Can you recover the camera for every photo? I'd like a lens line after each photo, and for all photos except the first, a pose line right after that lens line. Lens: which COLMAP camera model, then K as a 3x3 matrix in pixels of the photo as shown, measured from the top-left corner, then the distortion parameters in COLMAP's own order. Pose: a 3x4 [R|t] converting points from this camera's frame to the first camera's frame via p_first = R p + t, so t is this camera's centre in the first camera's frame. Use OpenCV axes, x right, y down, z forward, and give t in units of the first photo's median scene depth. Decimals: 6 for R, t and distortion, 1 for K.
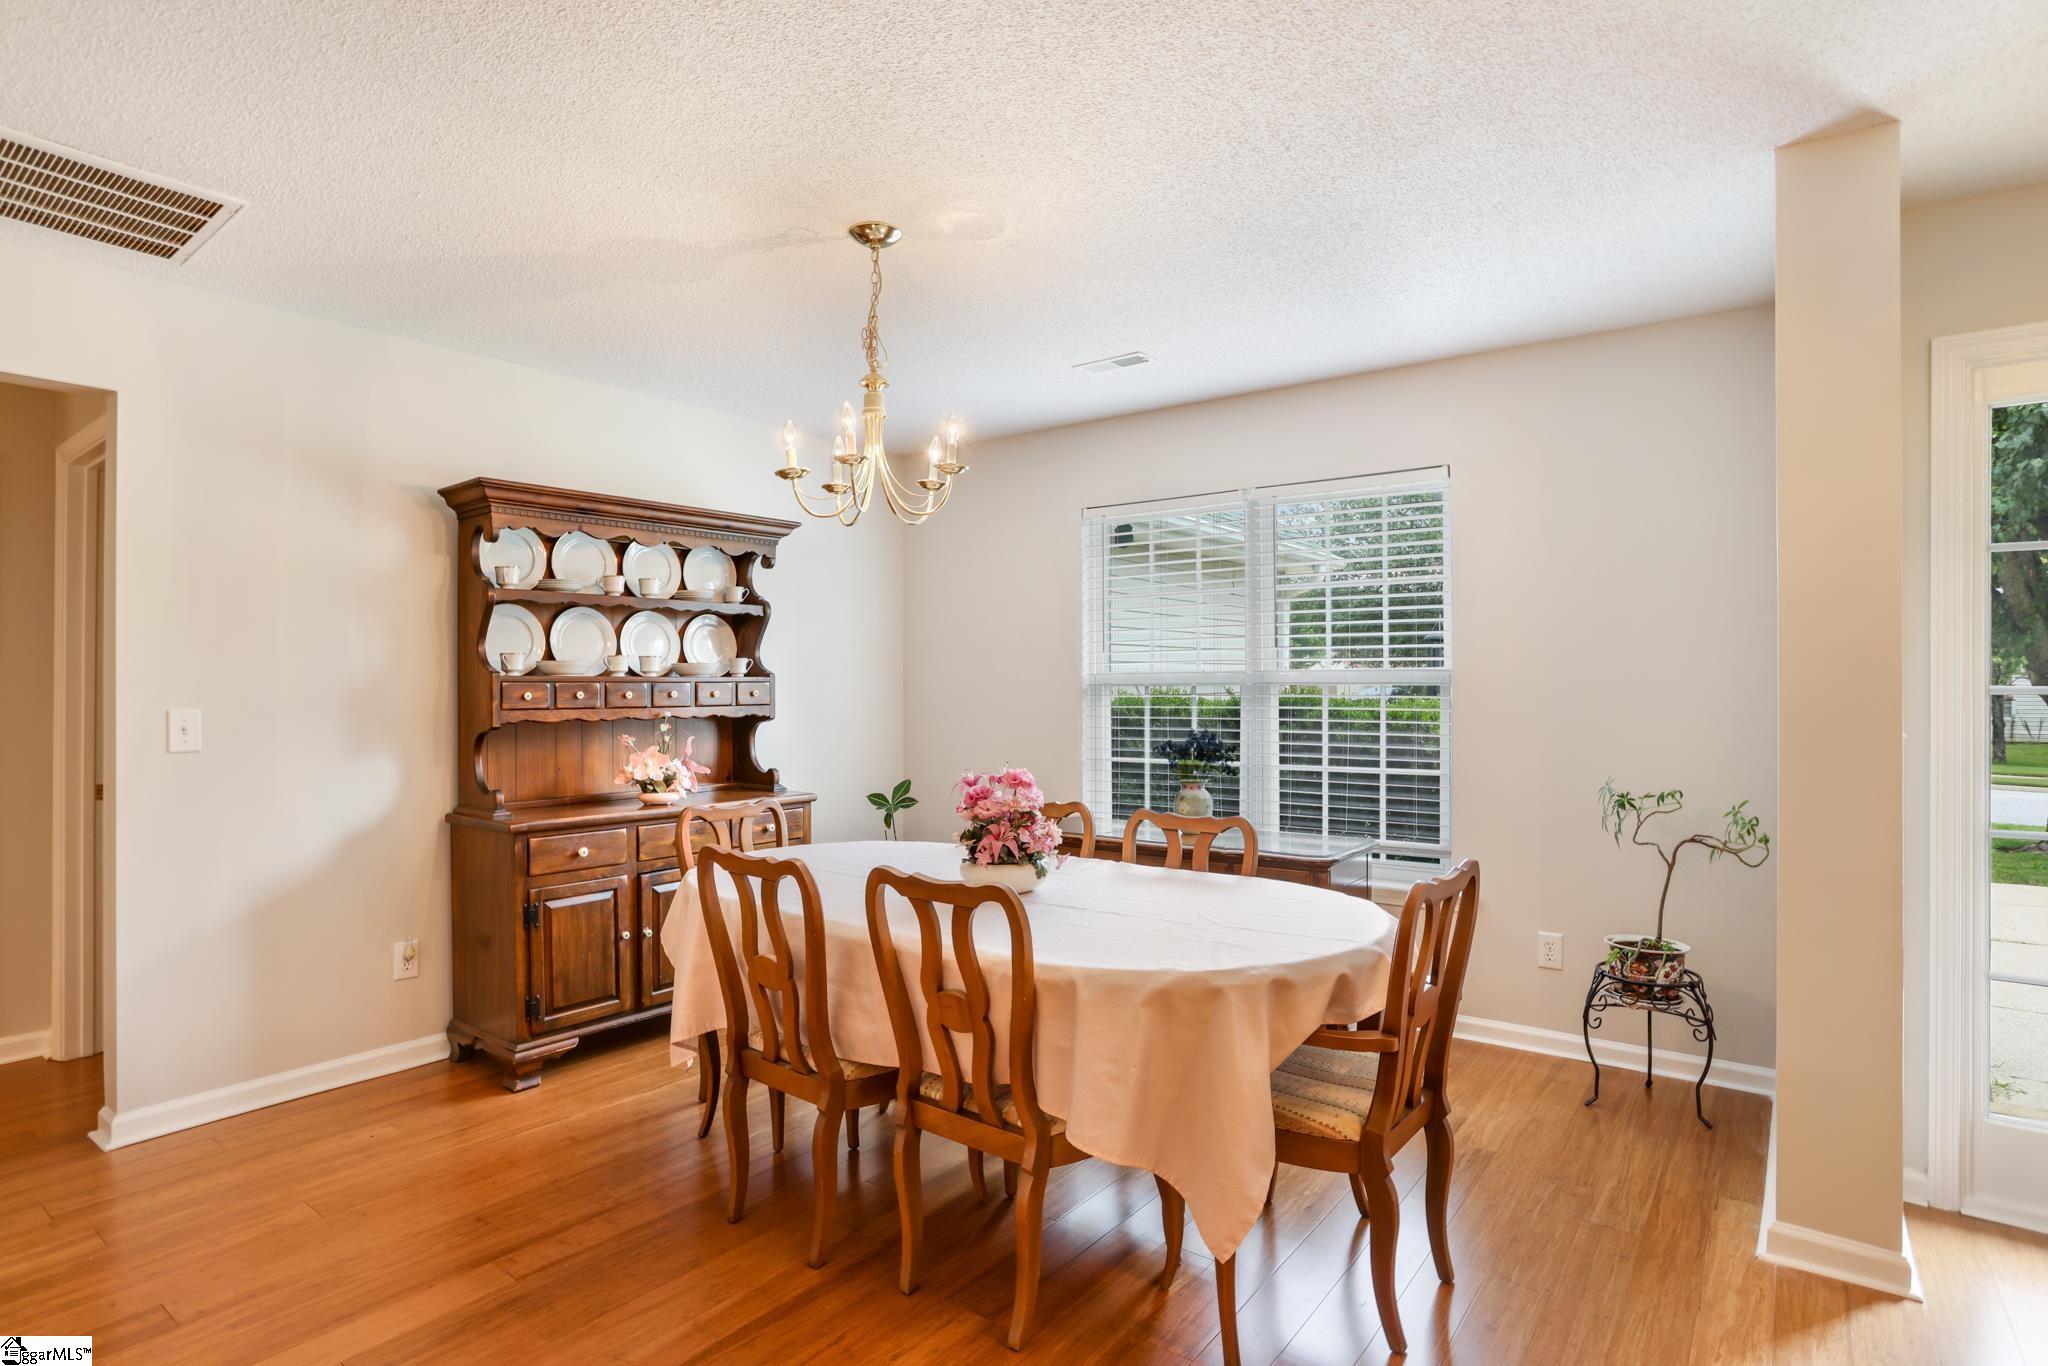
lens RADIAL K [[1064.1, 0, 1027.4], [0, 1064.1, 689.3], [0, 0, 1]] dist [0.001505, 0.001531]
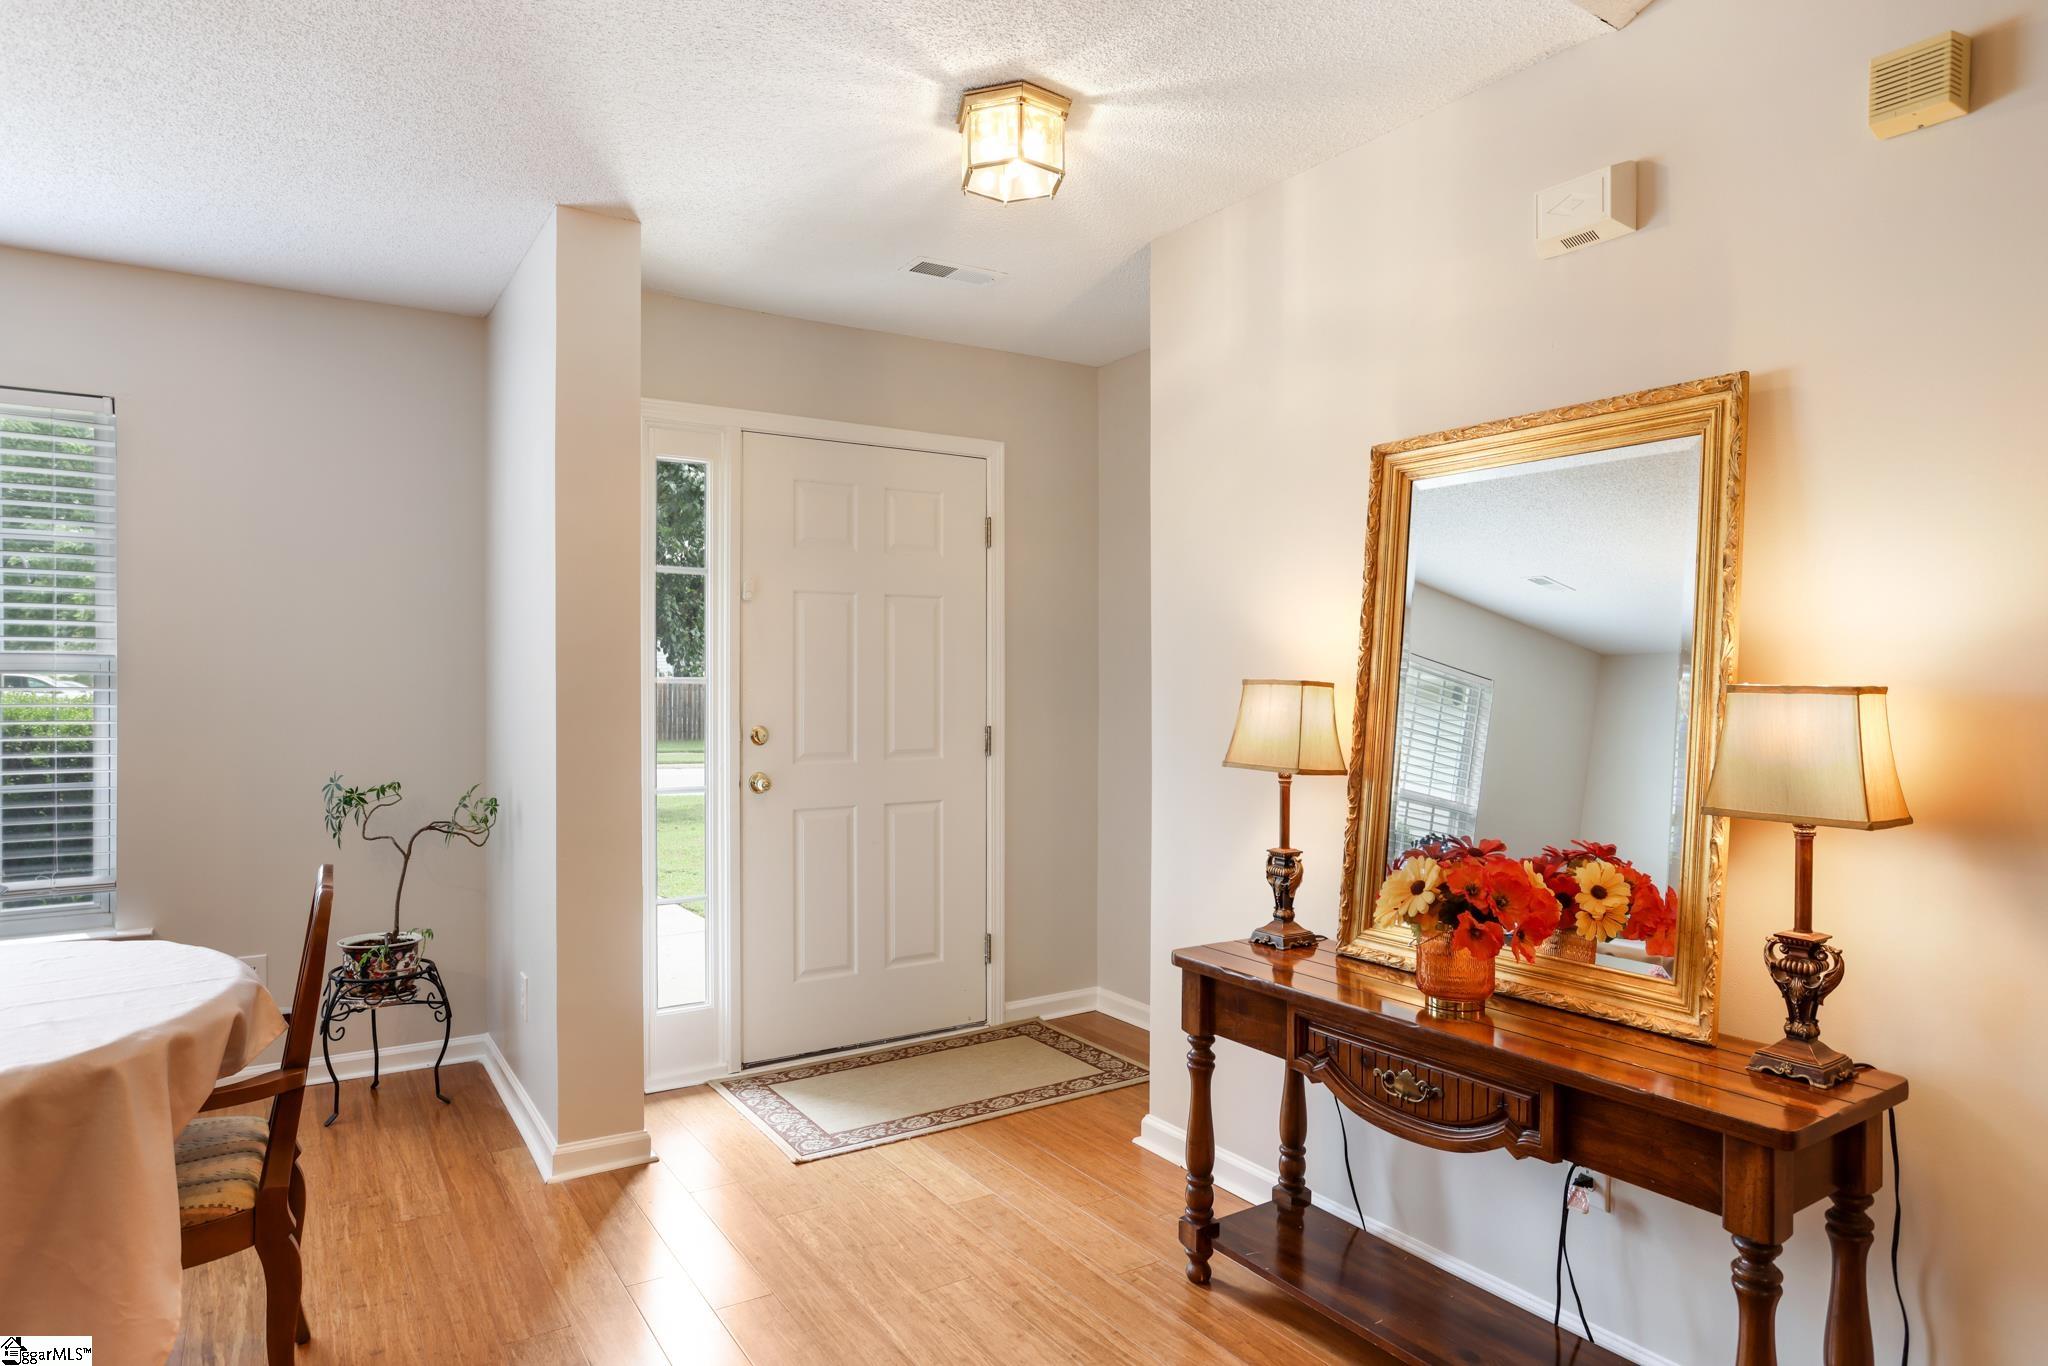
lens RADIAL K [[1228.5, 0, 1028.5], [0, 1228.5, 679.2], [0, 0, 1]] dist [-0.003751, -0.000041]
pose [[0.347943, 0.004856, 0.937503, -0.293483], [-0.001650, 0.999988, -0.004567, 0.004578], [-0.937514, 0.000042, 0.347947, 0.059291]]
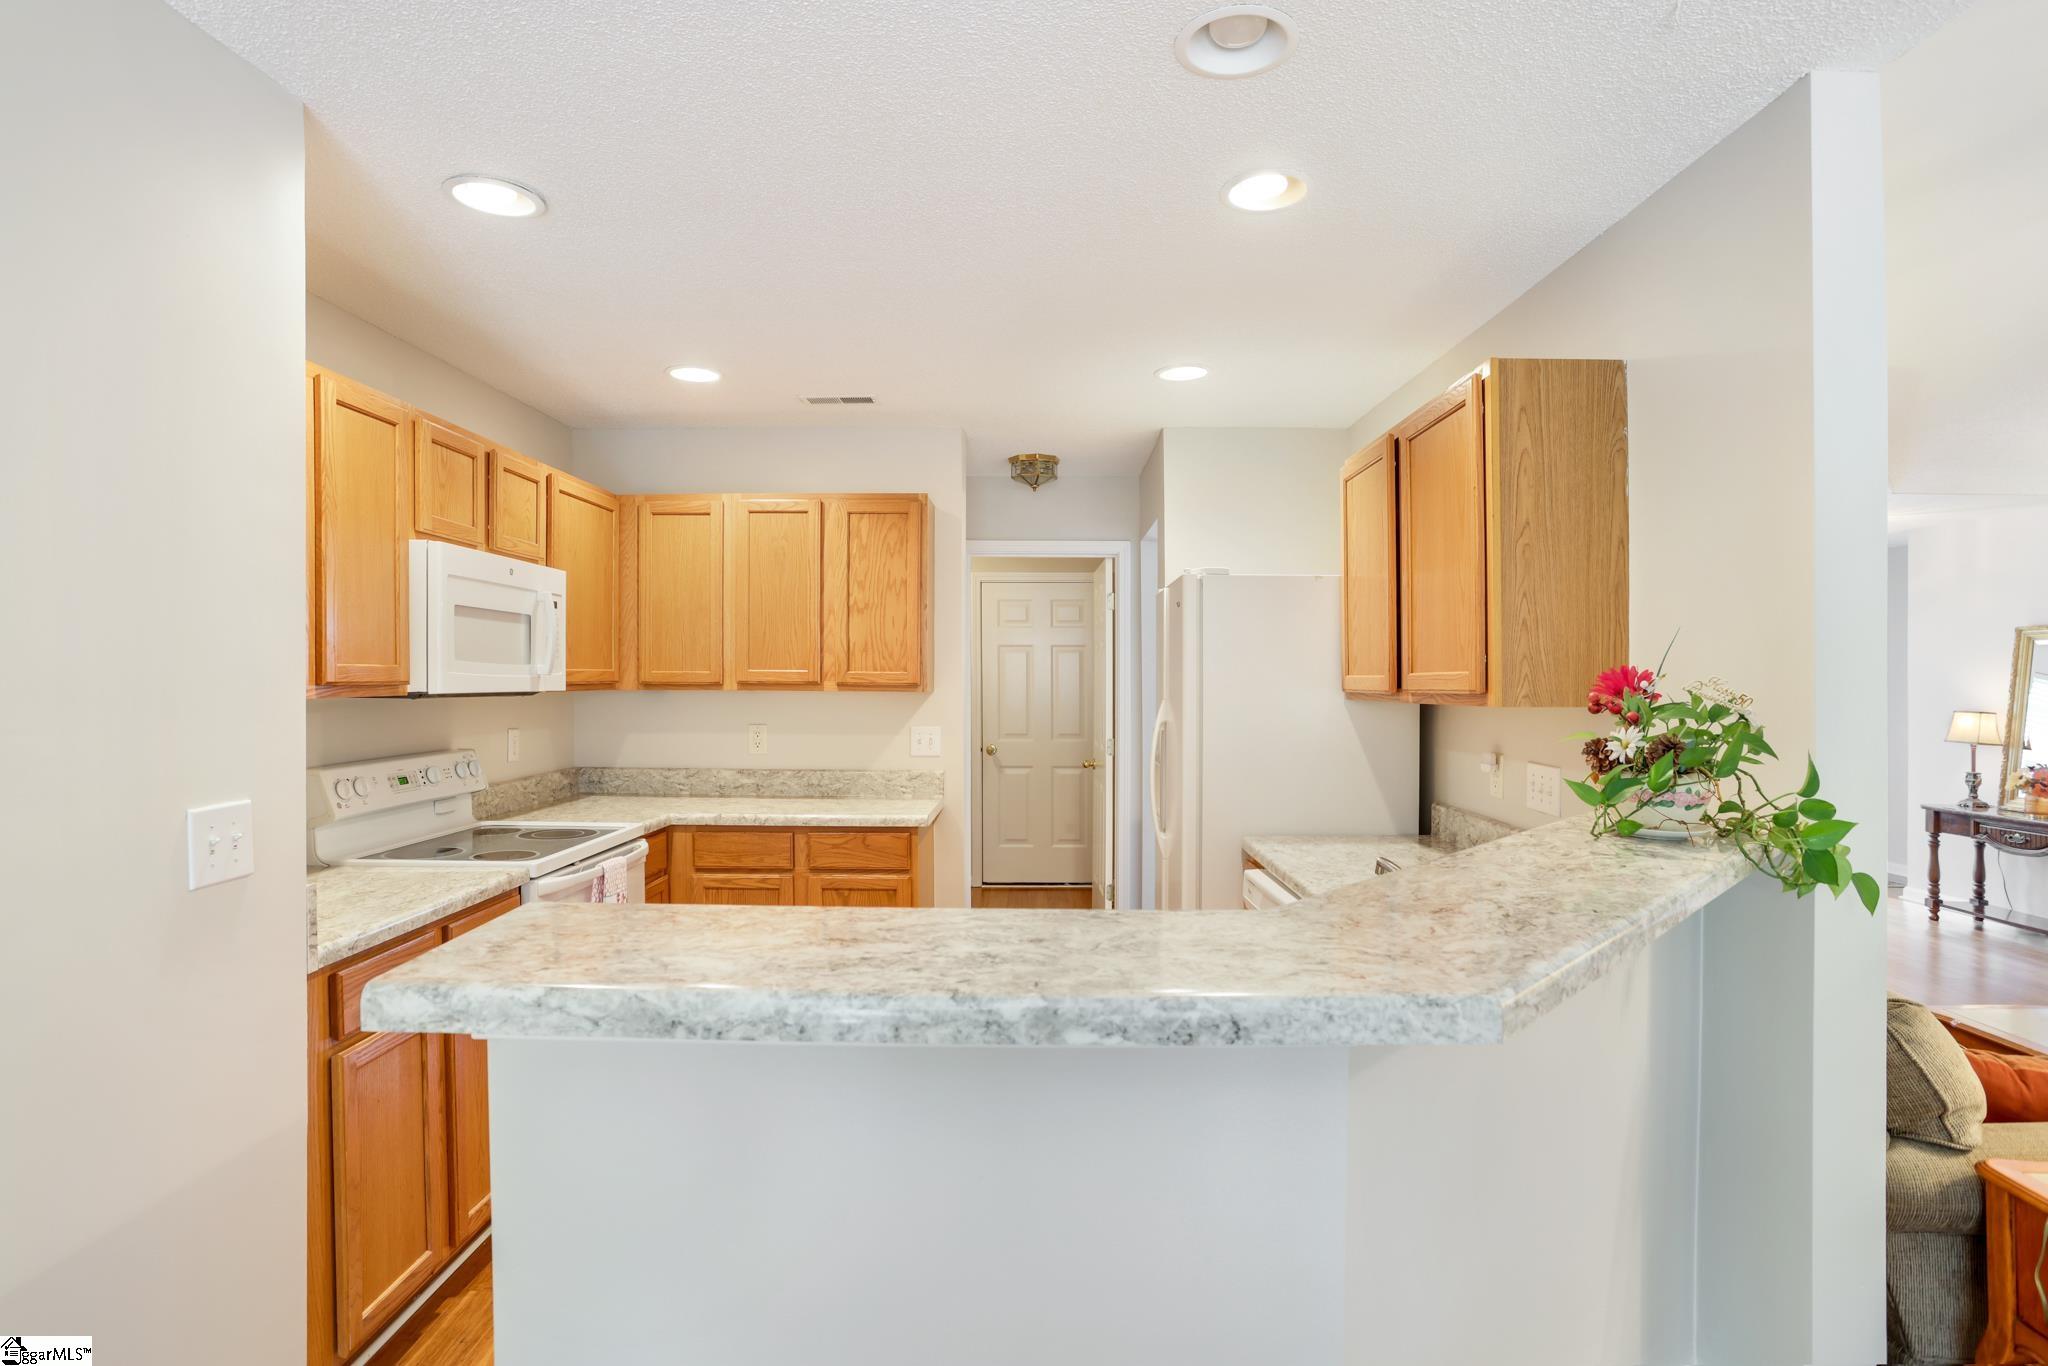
lens RADIAL K [[1064.1, 0, 1029.8], [0, 1064.1, 701.7], [0, 0, 1]] dist [0.001505, 0.001531]
pose [[0.802102, 0.011698, 0.597073, -1.210516], [-0.008355, 0.999930, -0.008367, 0.009117], [-0.597129, 0.001722, 0.802144, -0.157633]]
